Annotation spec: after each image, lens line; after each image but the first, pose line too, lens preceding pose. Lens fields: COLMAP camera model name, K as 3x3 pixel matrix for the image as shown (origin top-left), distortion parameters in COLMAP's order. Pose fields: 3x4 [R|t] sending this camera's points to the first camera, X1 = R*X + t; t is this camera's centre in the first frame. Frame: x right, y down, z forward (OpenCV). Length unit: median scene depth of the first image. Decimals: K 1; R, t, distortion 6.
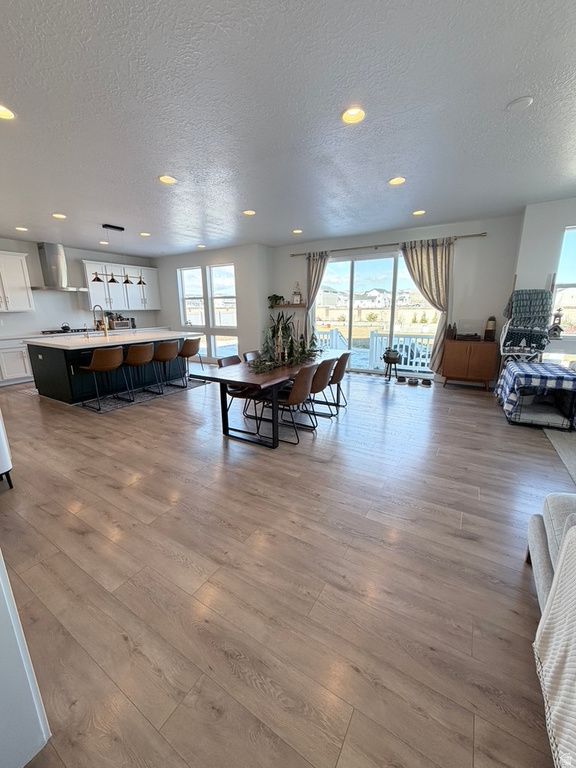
lens RADIAL K [[305.3, 0, 287.3], [0, 305.3, 381.4], [0, 0, 1]] dist [0.000190, -0.000001]
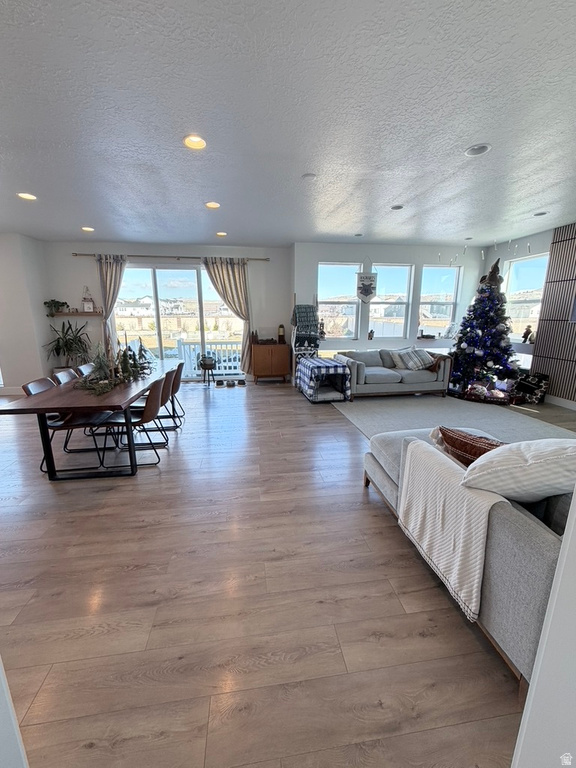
lens RADIAL K [[305.3, 0, 287.3], [0, 305.3, 381.4], [0, 0, 1]] dist [0.000190, -0.000001]
pose [[0.771841, -0.126168, 0.623172, -0.134643], [0.141808, 0.989586, 0.024712, -0.005836], [-0.619800, 0.069297, 0.781694, 0.005056]]
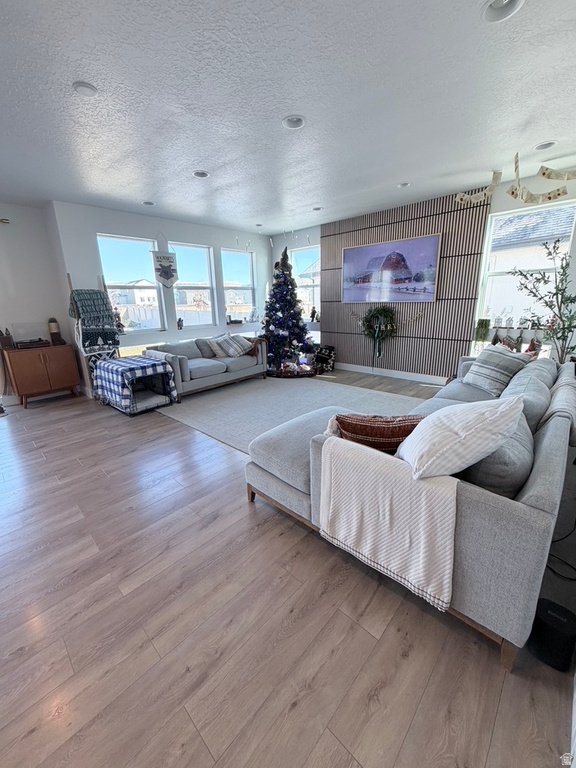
lens RADIAL K [[305.3, 0, 287.3], [0, 305.3, 381.4], [0, 0, 1]] dist [0.000190, -0.000001]
pose [[0.203738, -0.248264, 0.947025, -0.093520], [0.252260, 0.947964, 0.194240, -0.033312], [-0.945968, 0.199322, 0.255764, 0.142951]]
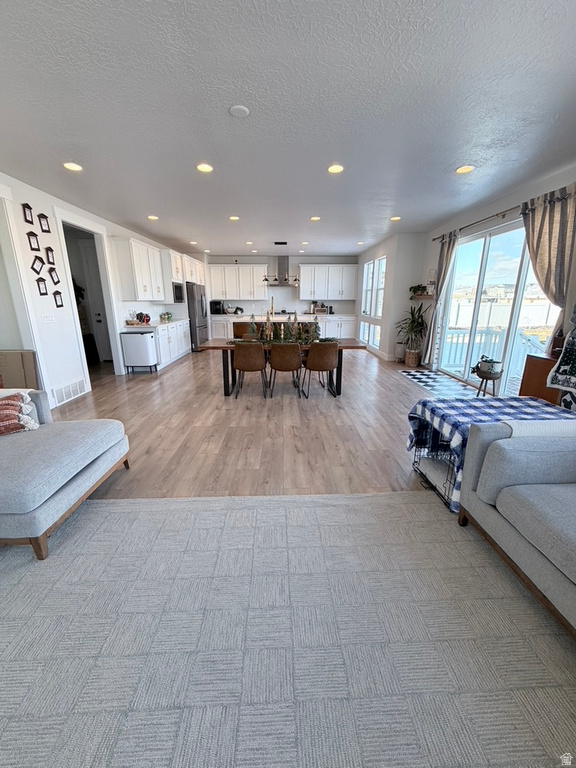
lens RADIAL K [[305.3, 0, 287.3], [0, 305.3, 381.4], [0, 0, 1]] dist [0.000190, -0.000001]
pose [[0.539911, 0.227756, -0.810323, 0.800298], [-0.202655, 0.969551, 0.137483, -0.067243], [0.816962, 0.089988, 0.569627, 0.249992]]
